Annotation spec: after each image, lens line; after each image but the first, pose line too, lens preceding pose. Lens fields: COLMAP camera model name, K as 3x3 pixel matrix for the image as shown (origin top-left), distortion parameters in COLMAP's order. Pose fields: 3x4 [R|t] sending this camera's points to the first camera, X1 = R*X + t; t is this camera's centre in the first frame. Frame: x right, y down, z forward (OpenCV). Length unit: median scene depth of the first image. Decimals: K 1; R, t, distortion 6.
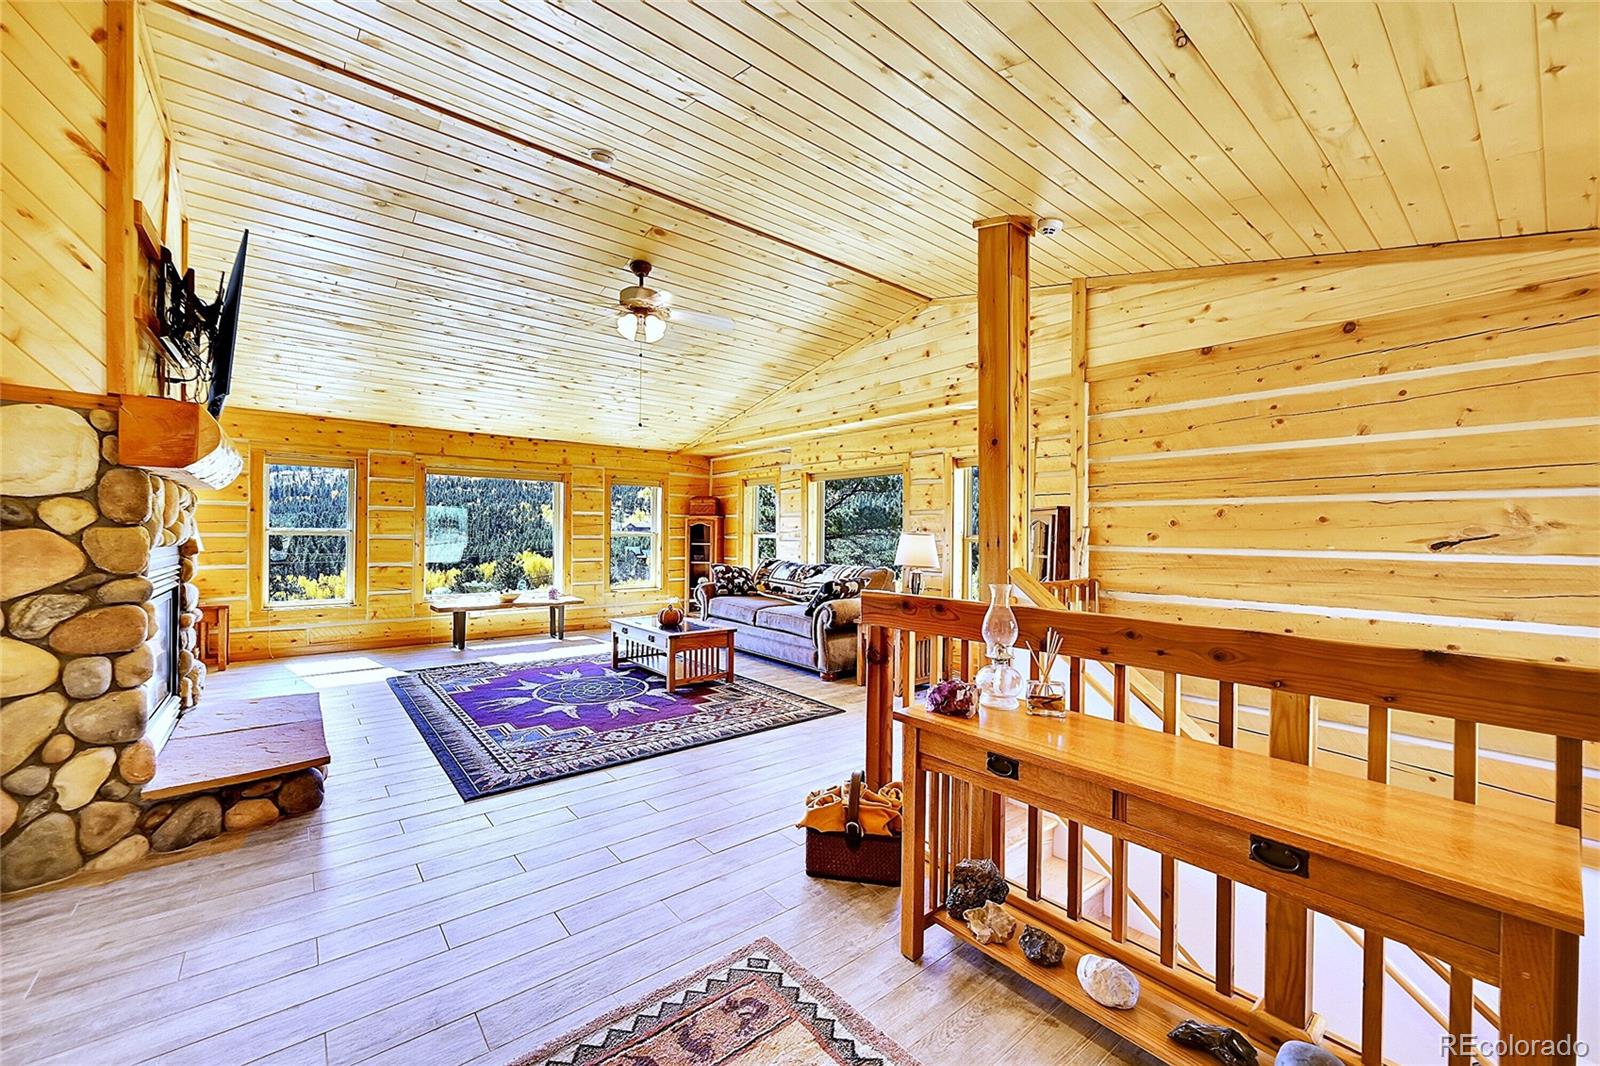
lens RADIAL K [[630.5, 0, 791.0], [0, 630.5, 532.3], [0, 0, 1]] dist [-0.001739, 0.000885]
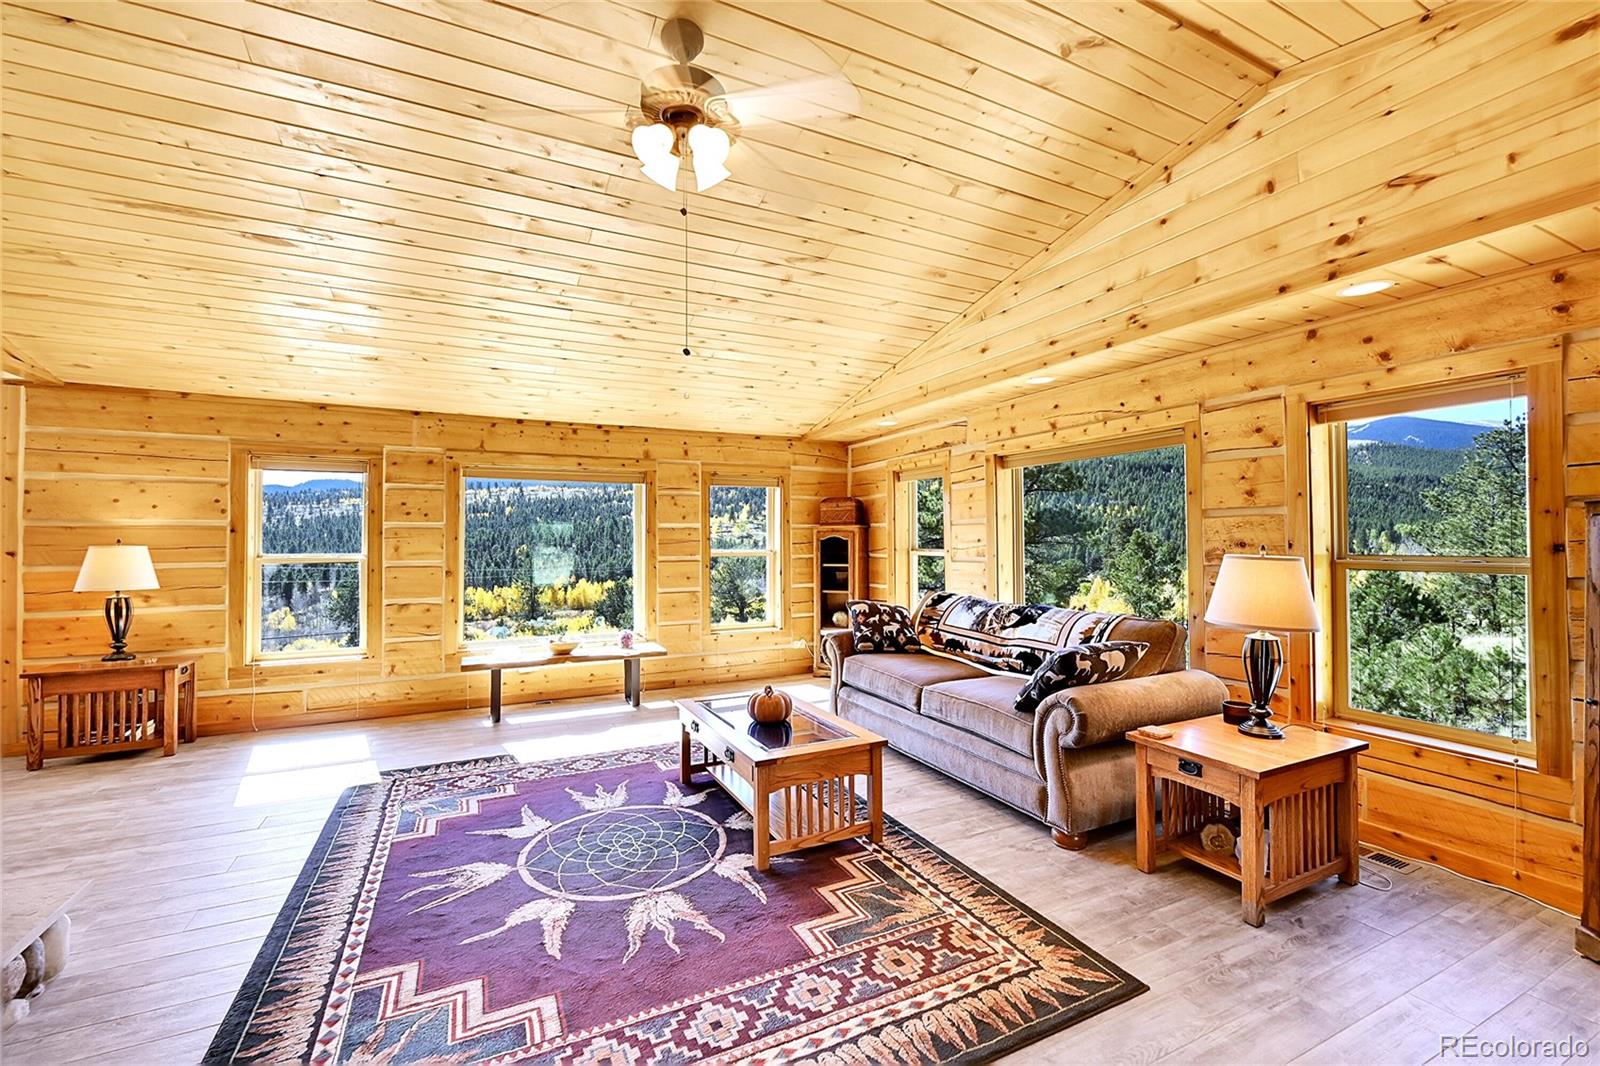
lens RADIAL K [[670.4, 0, 798.9], [0, 670.4, 529.6], [0, 0, 1]] dist [-0.000425, 0.000472]
pose [[0.976060, -0.019067, -0.216662, -0.028543], [0.015415, 0.999709, -0.018533, -0.012336], [0.216952, 0.014749, 0.976071, 0.375799]]
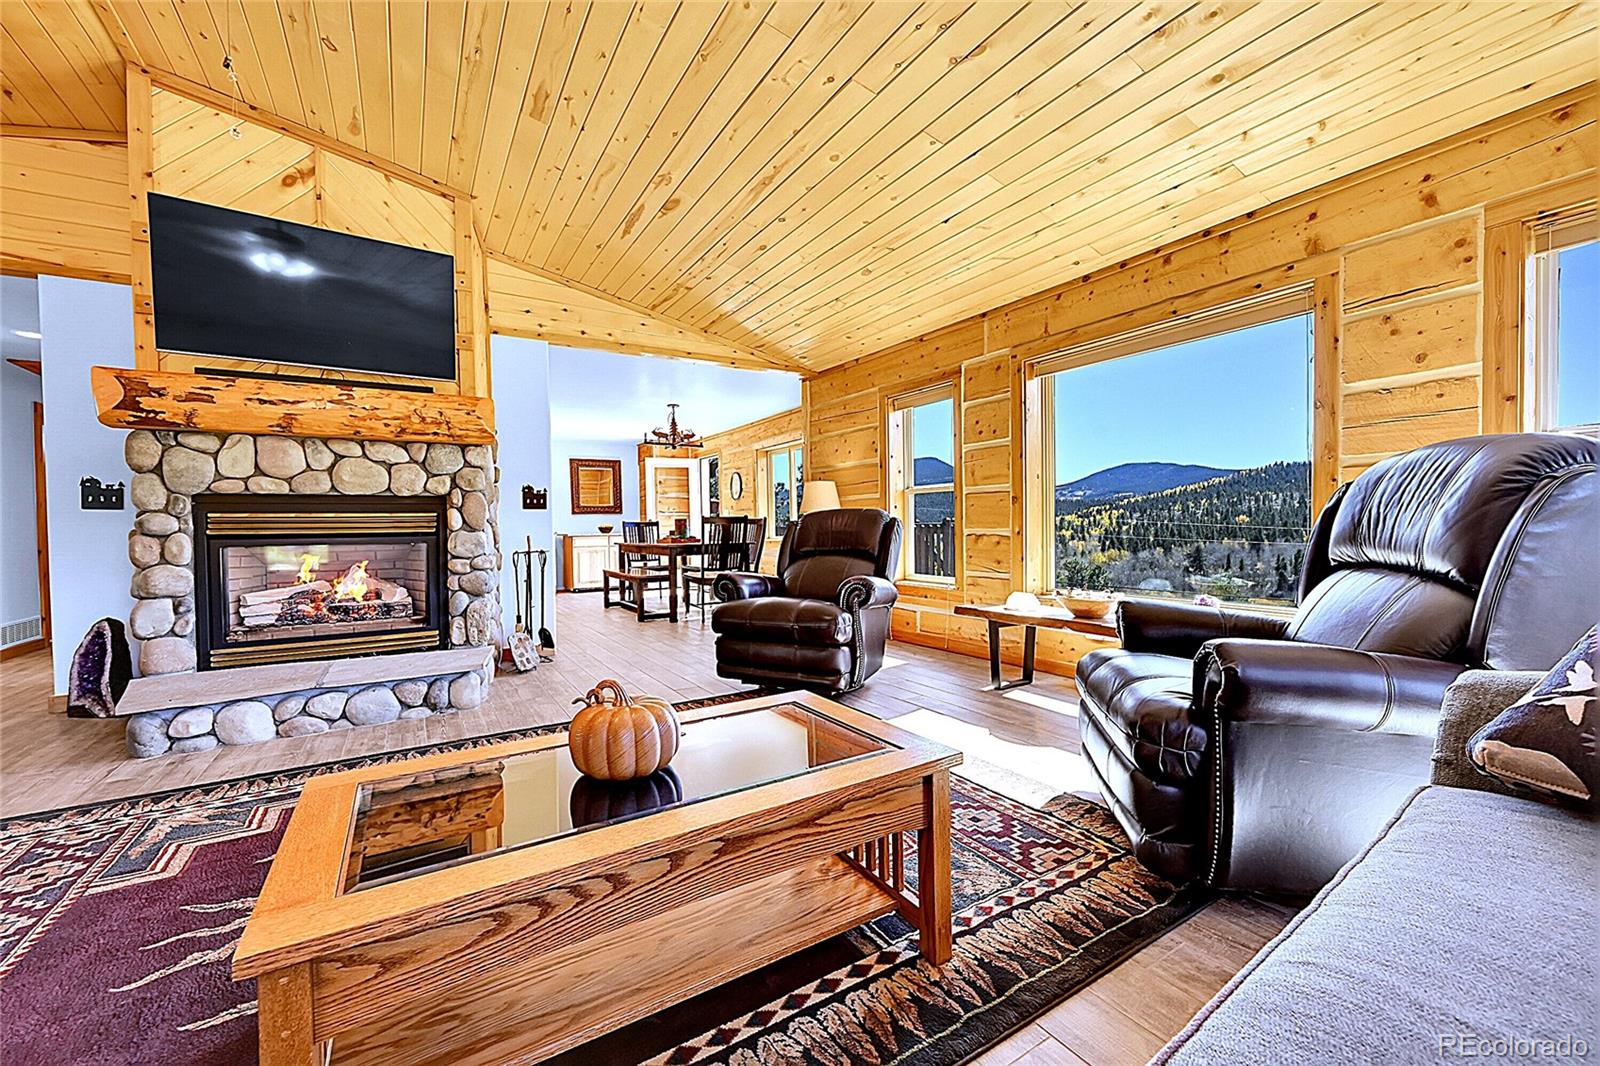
lens RADIAL K [[630.5, 0, 800.5], [0, 630.5, 535.4], [0, 0, 1]] dist [-0.001739, 0.000885]
pose [[-0.122665, 0.007579, -0.992419, 0.032532], [0.018337, 0.999817, 0.005369, 0.054069], [0.992279, -0.017540, -0.122781, 1.005810]]
